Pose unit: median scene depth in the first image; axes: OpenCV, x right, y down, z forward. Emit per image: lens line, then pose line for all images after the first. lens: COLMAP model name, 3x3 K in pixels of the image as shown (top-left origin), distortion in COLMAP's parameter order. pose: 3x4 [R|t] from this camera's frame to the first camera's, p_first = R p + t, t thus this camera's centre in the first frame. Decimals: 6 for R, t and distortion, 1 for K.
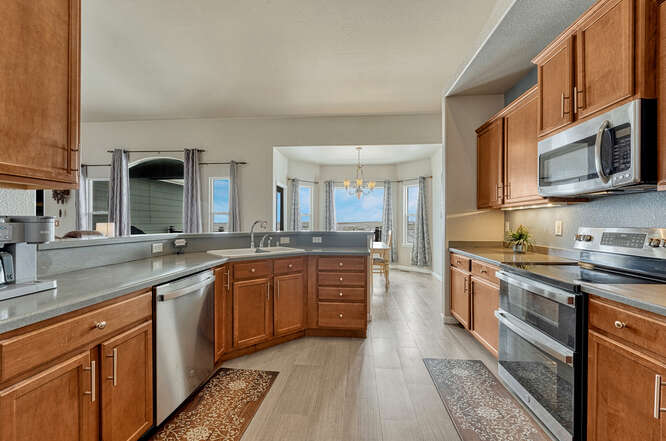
lens RADIAL K [[281.1, 0, 333.0], [0, 281.1, 220.5], [0, 0, 1]] dist [-0.001349, -0.000056]
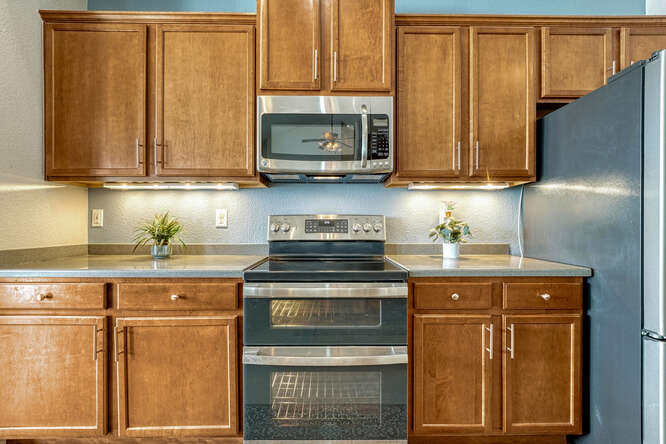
lens RADIAL K [[281.7, 0, 332.8], [0, 281.7, 228.2], [0, 0, 1]] dist [-0.007775, -0.000166]
pose [[-0.100831, -0.004520, 0.994893, -0.009271], [-0.006087, 0.999974, 0.003926, 0.074025], [-0.994885, -0.005660, -0.100856, 1.128731]]
